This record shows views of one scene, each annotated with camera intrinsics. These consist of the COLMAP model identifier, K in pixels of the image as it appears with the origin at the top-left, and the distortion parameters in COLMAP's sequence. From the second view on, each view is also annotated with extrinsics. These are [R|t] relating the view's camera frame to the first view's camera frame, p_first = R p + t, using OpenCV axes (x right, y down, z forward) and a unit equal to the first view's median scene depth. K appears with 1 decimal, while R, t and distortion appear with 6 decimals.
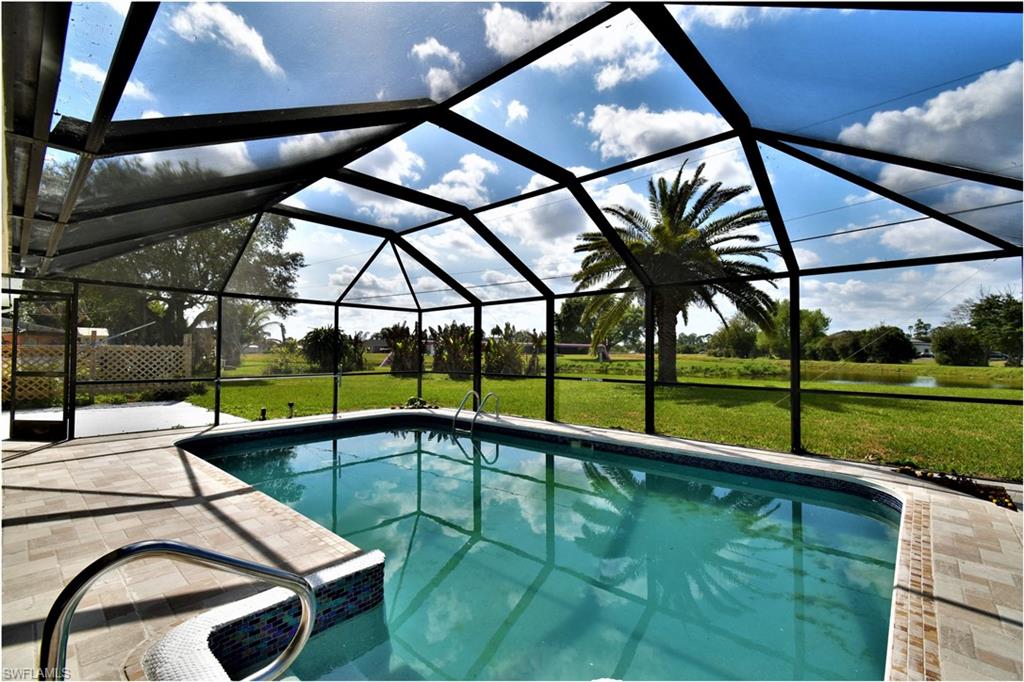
lens RADIAL K [[452.0, 0, 514.9], [0, 452.0, 348.4], [0, 0, 1]] dist [-0.001309, -0.000061]
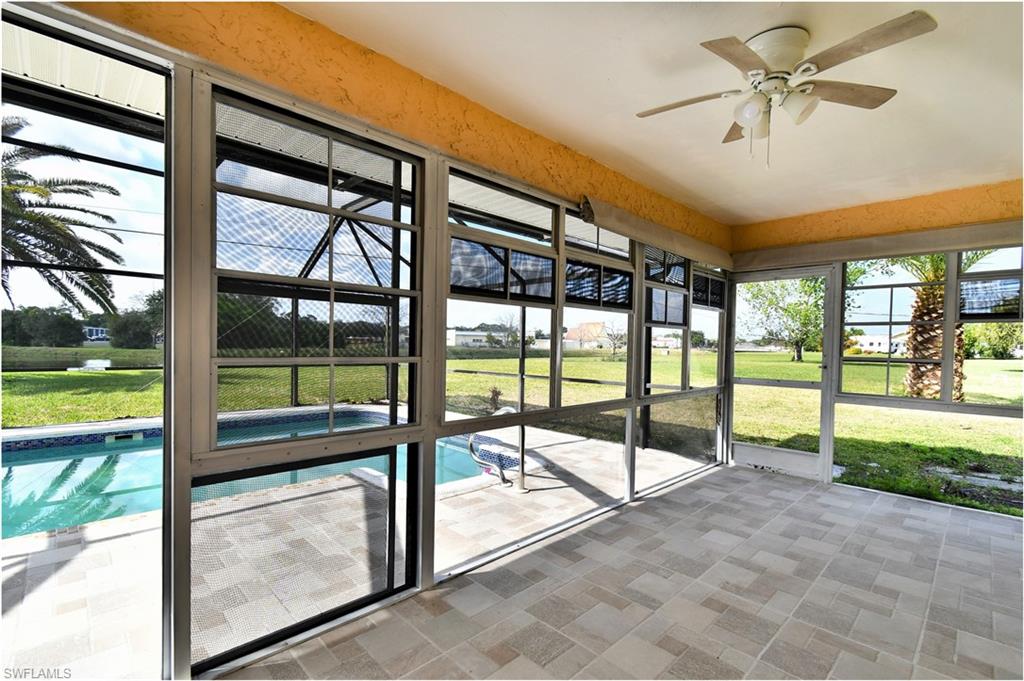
lens RADIAL K [[452.0, 0, 508.2], [0, 452.0, 355.8], [0, 0, 1]] dist [-0.001309, -0.000061]
pose [[0.077905, -0.027414, 0.996584, -0.326231], [-0.025490, 0.999240, 0.029480, -0.001157], [-0.996635, -0.027699, 0.077147, 0.060285]]
